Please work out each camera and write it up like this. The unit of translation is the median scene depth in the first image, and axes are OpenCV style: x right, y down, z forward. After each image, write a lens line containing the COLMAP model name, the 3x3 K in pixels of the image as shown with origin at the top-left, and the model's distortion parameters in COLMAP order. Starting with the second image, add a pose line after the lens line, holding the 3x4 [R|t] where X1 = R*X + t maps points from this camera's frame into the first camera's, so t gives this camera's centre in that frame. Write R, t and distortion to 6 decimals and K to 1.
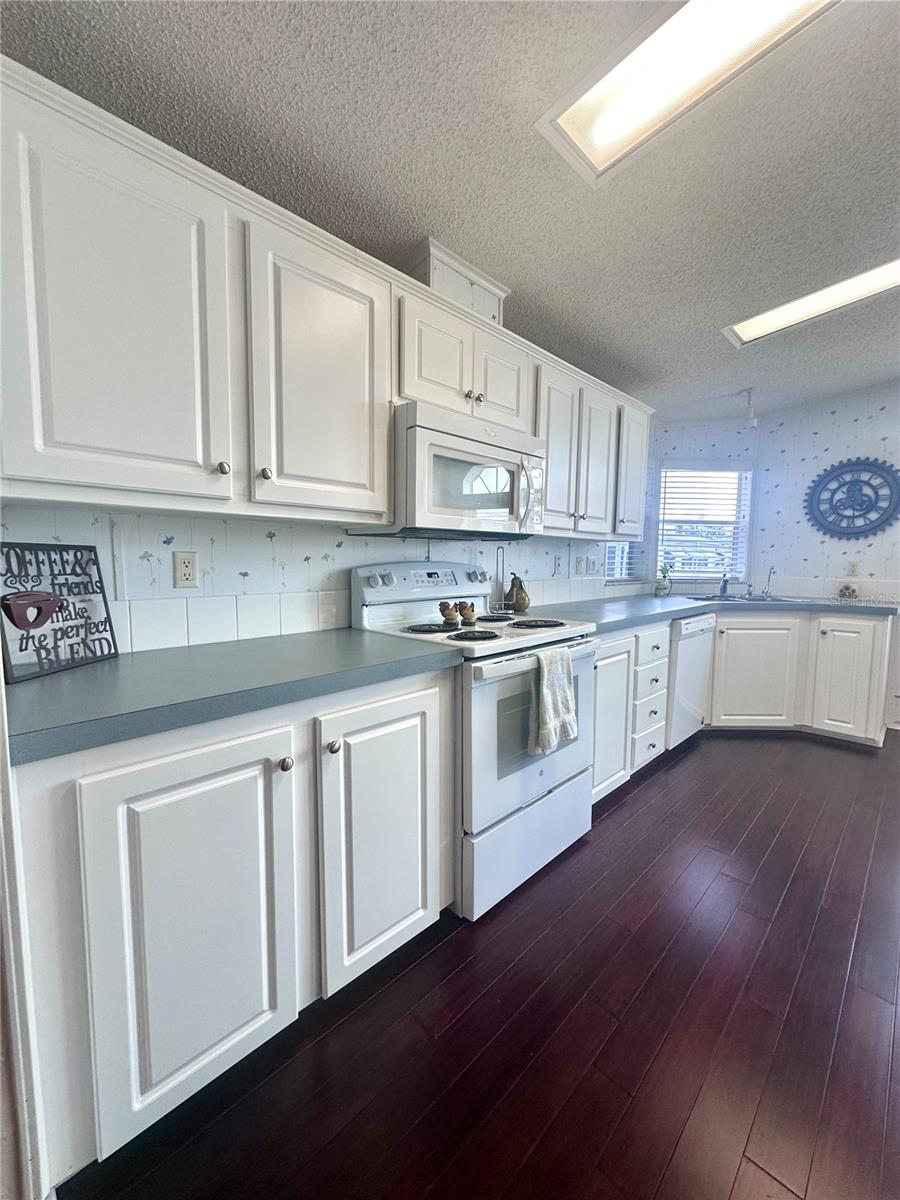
lens RADIAL K [[478.6, 0, 447.8], [0, 478.6, 601.1], [0, 0, 1]] dist [0.000939, 0.000021]
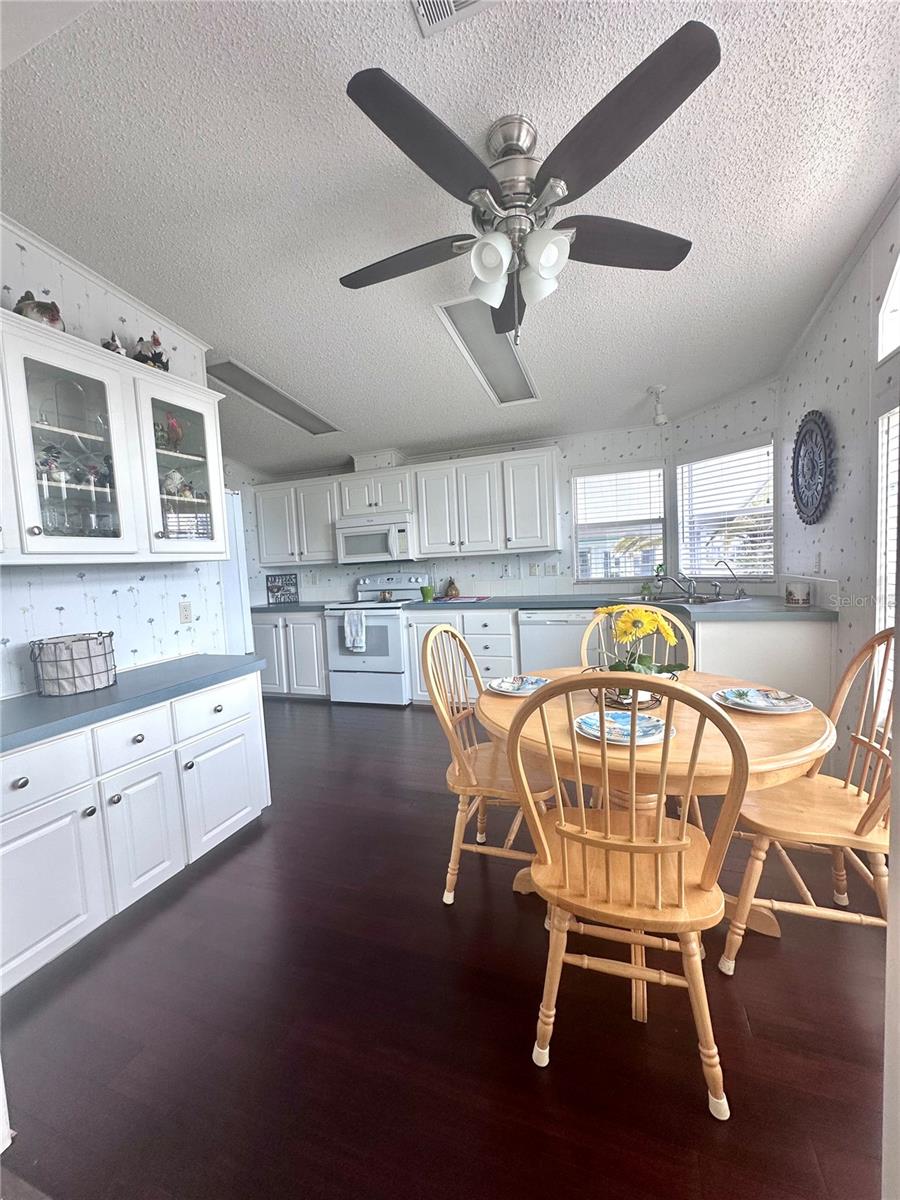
lens RADIAL K [[478.6, 0, 448.7], [0, 478.6, 600.2], [0, 0, 1]] dist [0.000939, 0.000021]
pose [[0.418849, 0.037472, -0.907283, 2.981909], [-0.027545, 0.999213, 0.028552, -0.039435], [0.907638, 0.013032, 0.419551, 0.432145]]
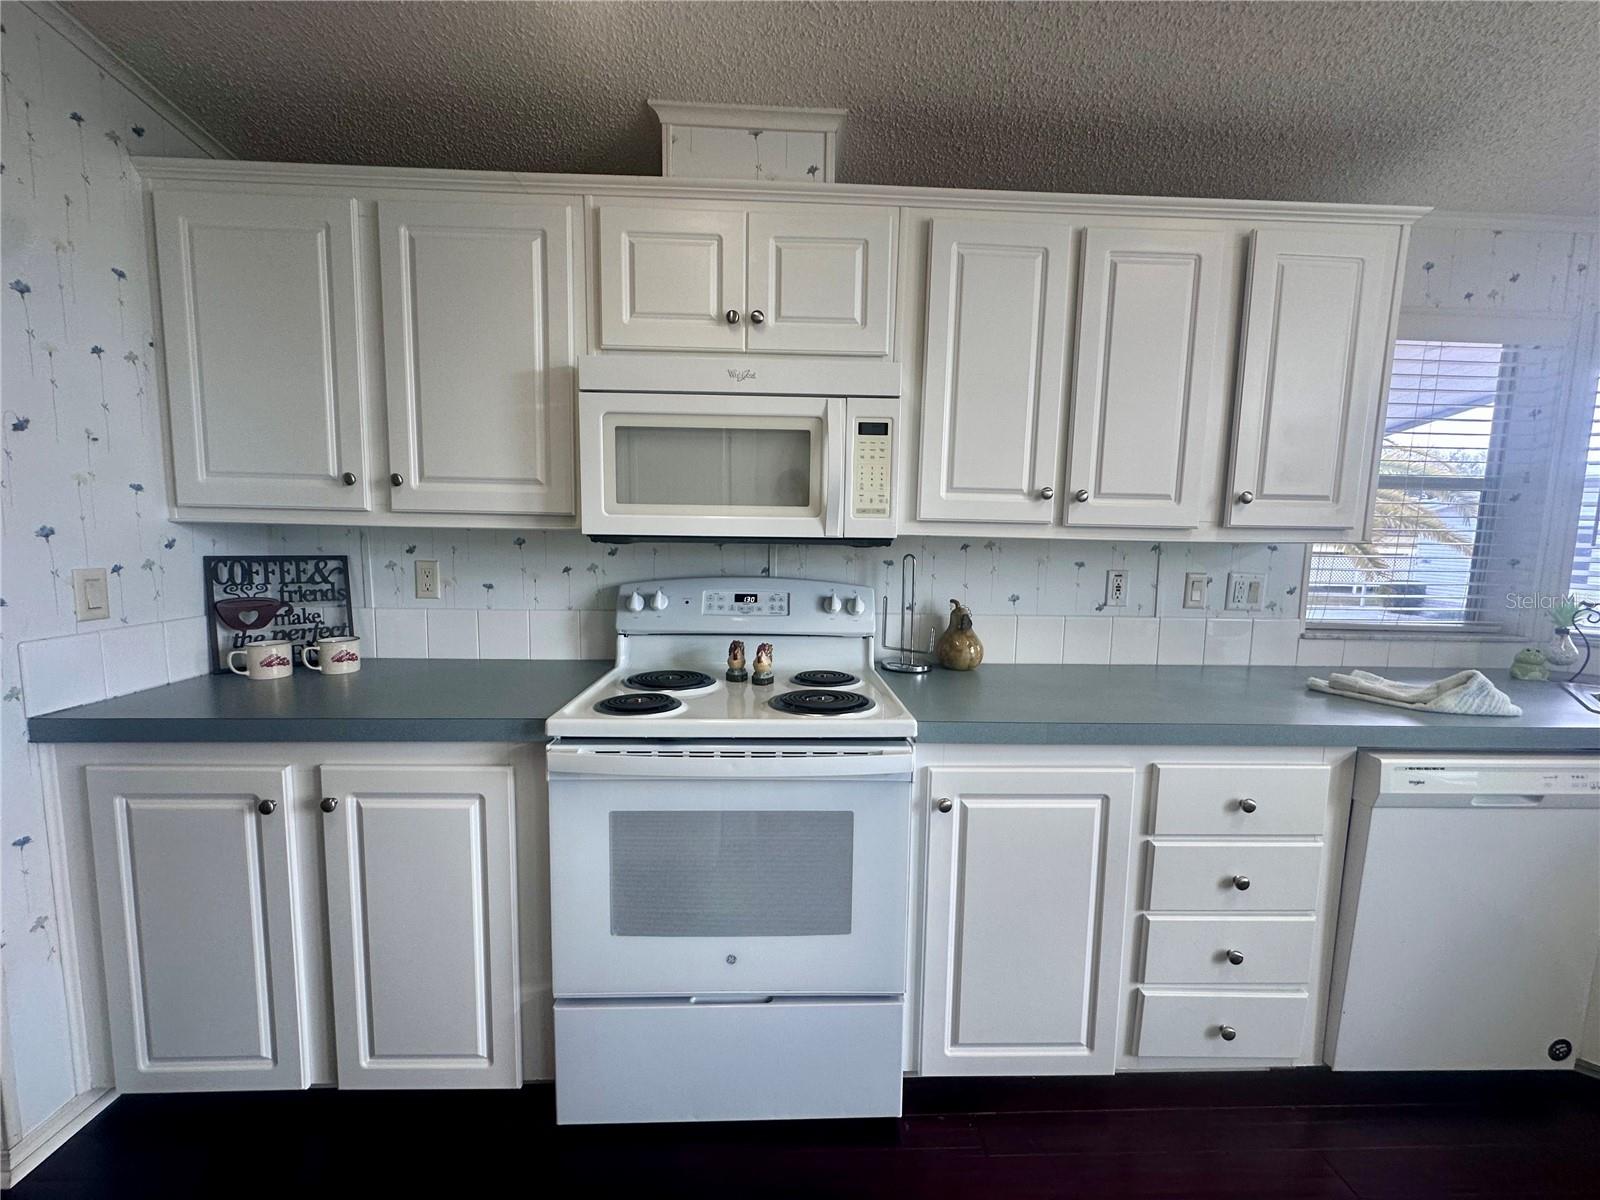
lens RADIAL K [[638.2, 0, 797.4], [0, 638.2, 601.4], [0, 0, 1]] dist [0.000939, 0.000021]
pose [[0.735081, 0.075502, -0.673762, 0.861934], [-0.072144, 0.996848, 0.032998, -0.117854], [0.674130, 0.024351, 0.738211, 0.556792]]
